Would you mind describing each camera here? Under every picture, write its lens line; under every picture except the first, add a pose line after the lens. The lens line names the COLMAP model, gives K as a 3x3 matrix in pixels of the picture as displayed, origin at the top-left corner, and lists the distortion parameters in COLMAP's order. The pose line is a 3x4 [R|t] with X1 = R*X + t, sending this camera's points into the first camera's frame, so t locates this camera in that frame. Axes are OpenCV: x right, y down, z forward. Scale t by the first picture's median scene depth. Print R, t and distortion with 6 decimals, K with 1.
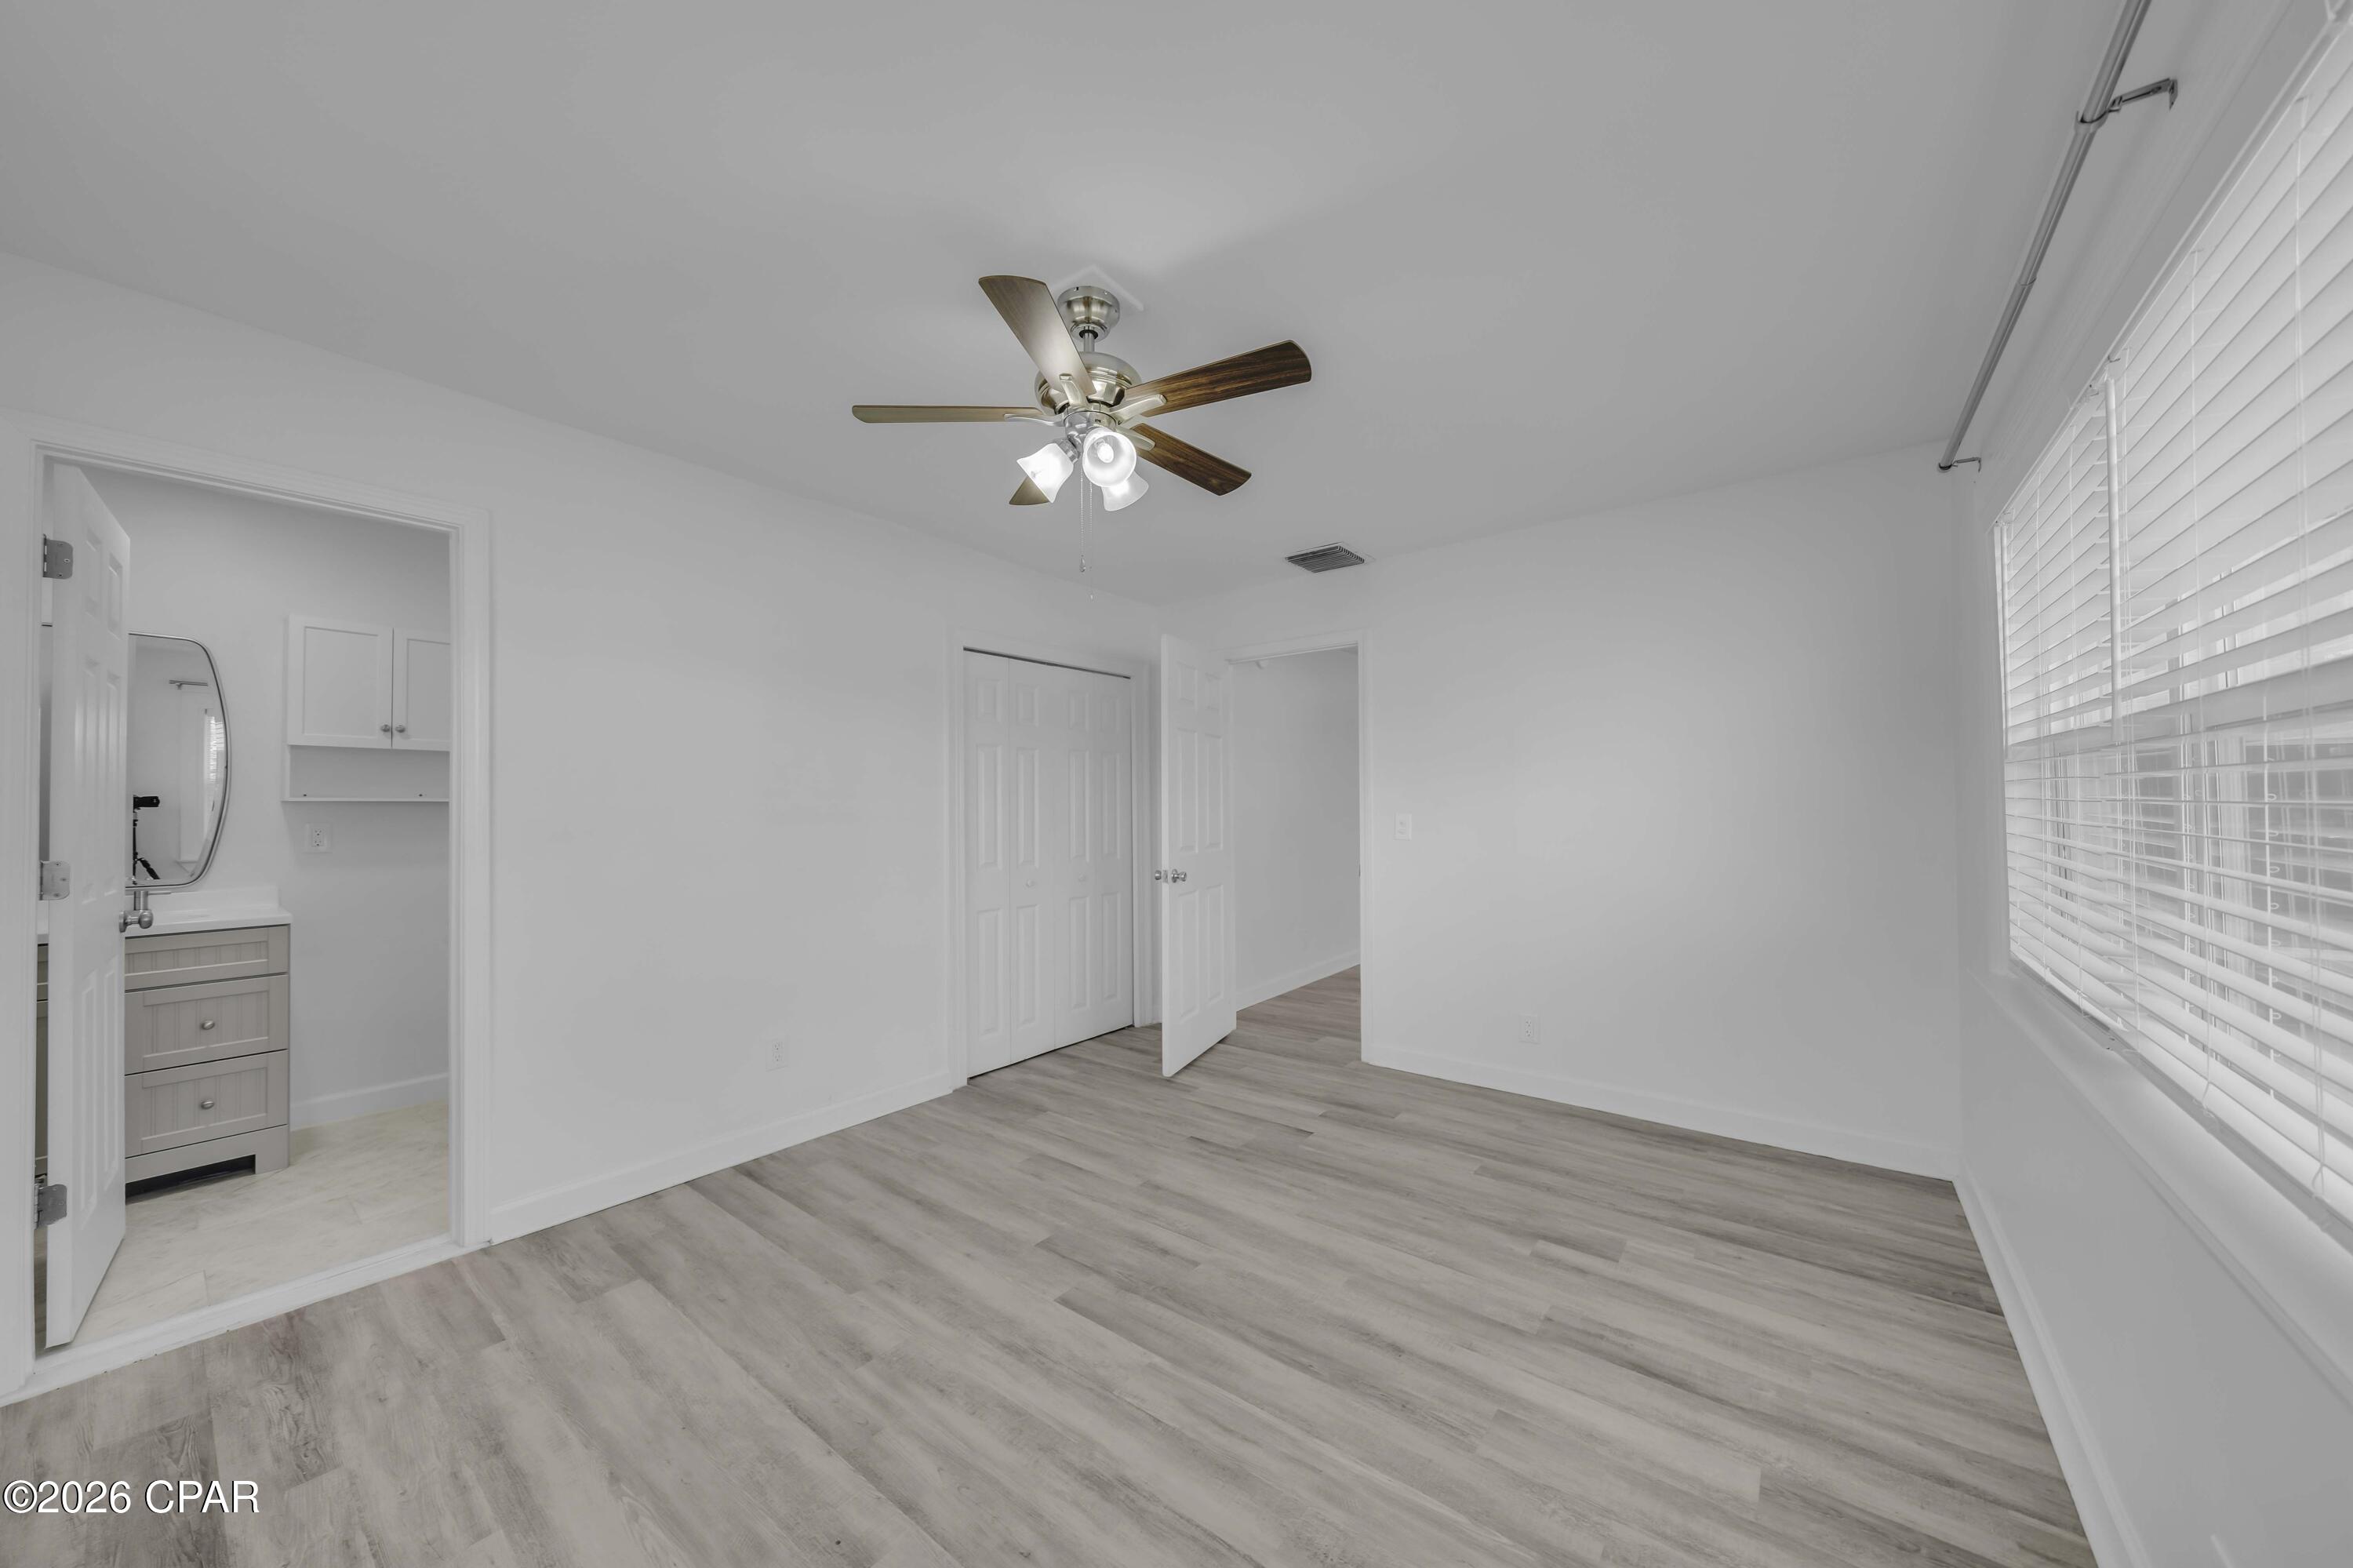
lens RADIAL K [[807.5, 0, 1175.3], [0, 807.5, 786.6], [0, 0, 1]] dist [-0.009055, 0.000044]
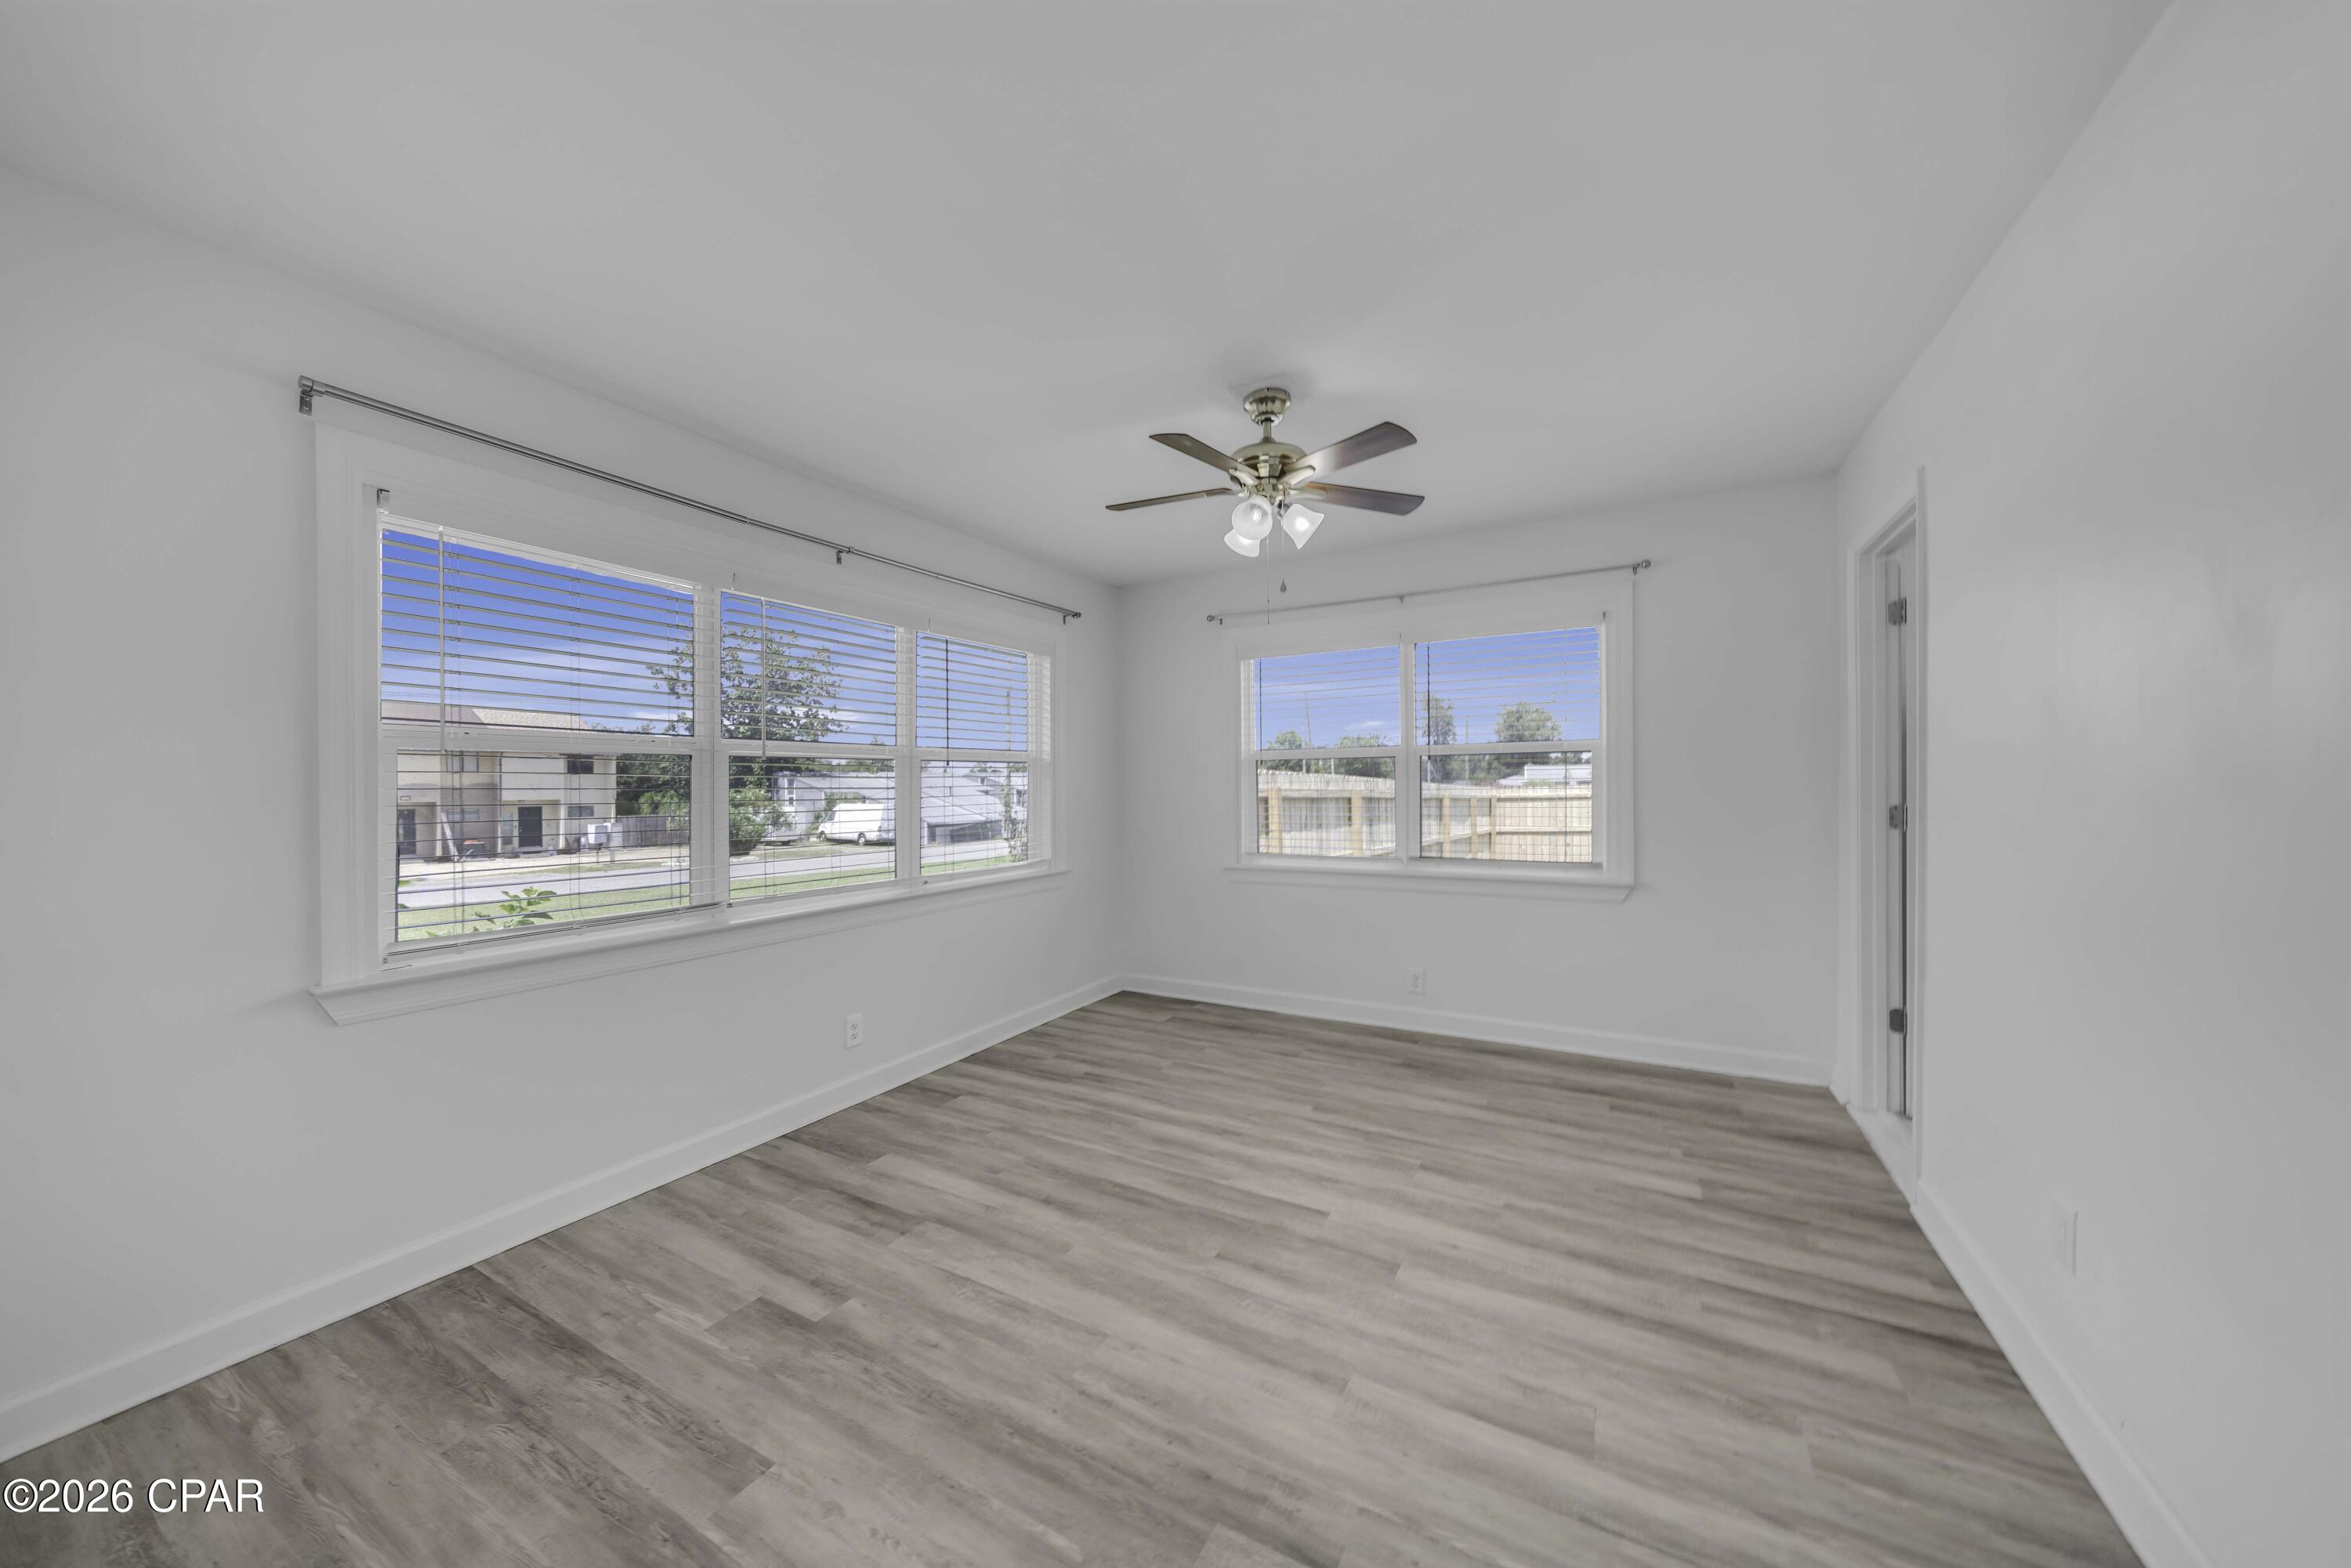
lens RADIAL K [[806.7, 0, 1174.3], [0, 806.7, 786.6], [0, 0, 1]] dist [-0.009055, 0.000044]
pose [[-0.987394, 0.016042, -0.157467, 0.230269], [0.019104, 0.999656, -0.017946, 0.045554], [0.157125, -0.020728, -0.987361, 2.028501]]
